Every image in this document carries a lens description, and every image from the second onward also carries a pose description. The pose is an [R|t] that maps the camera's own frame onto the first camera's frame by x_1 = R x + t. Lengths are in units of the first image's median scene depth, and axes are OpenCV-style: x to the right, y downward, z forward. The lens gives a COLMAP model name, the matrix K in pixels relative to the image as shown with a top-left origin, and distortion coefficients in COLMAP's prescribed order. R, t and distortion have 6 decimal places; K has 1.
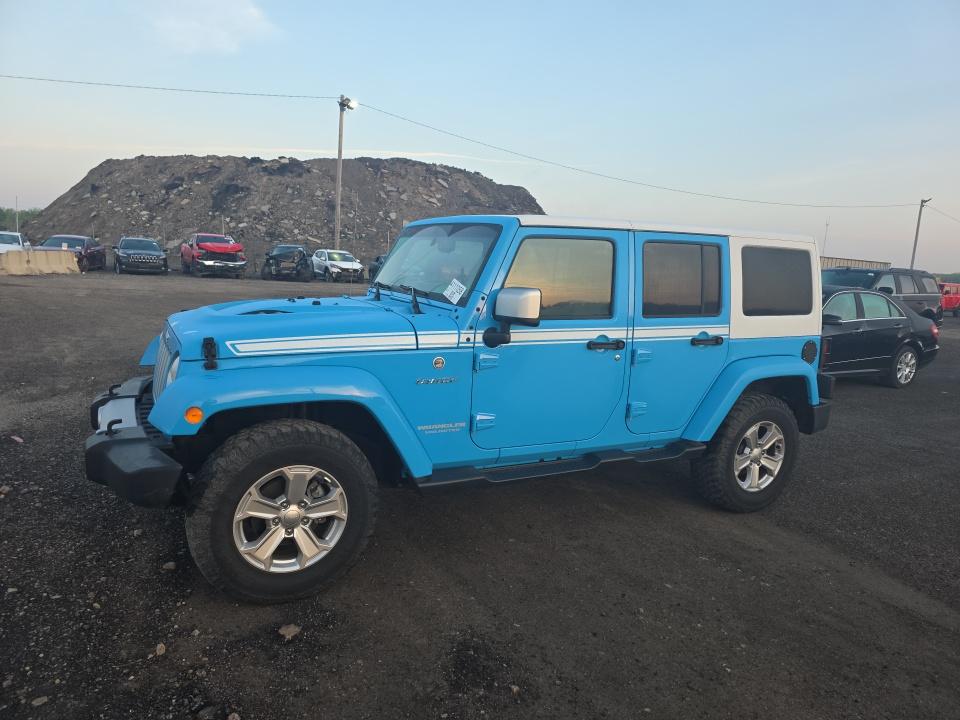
lens RADIAL K [[637.0, 0, 483.3], [0, 637.0, 368.6], [0, 0, 1]] dist [0.076801, -0.064652]
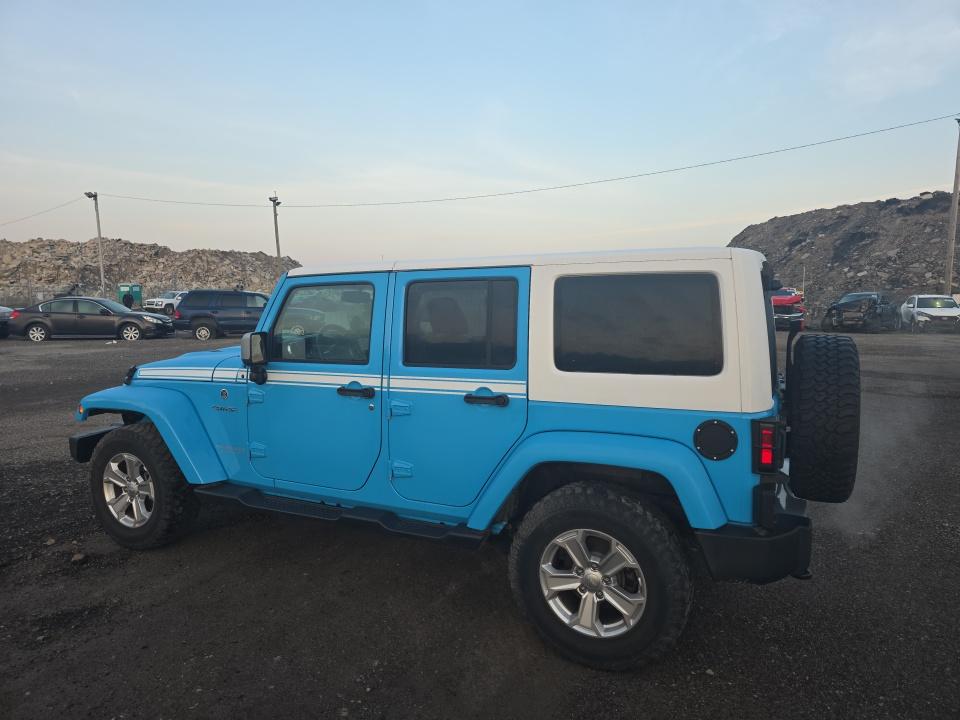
lens RADIAL K [[652.2, 0, 479.8], [0, 652.2, 327.2], [0, 0, 1]] dist [0.007017, 0.002055]
pose [[0.582104, -0.017063, -0.812935, 1.070690], [-0.102460, 0.990271, -0.094152, -0.058920], [0.806633, 0.138100, 0.574693, 0.565713]]
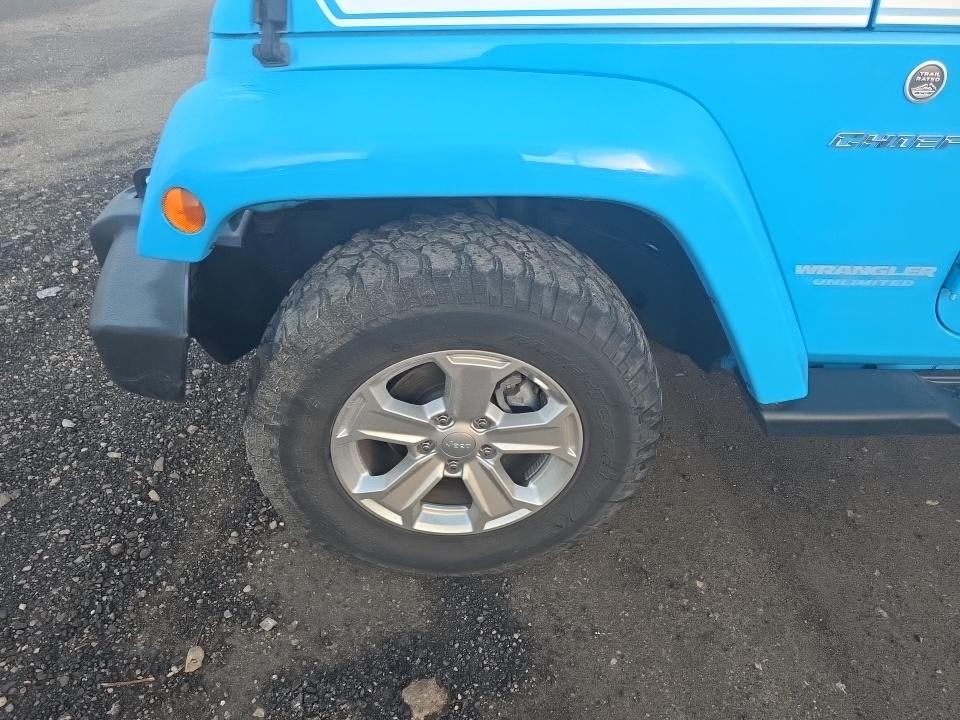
lens RADIAL K [[637.0, 0, 483.3], [0, 637.0, 368.6], [0, 0, 1]] dist [0.076801, -0.064652]
pose [[0.907710, 0.226916, -0.352947, -0.105516], [-0.051948, 0.895458, 0.442105, -0.011073], [0.416370, -0.382968, 0.824604, 0.509514]]
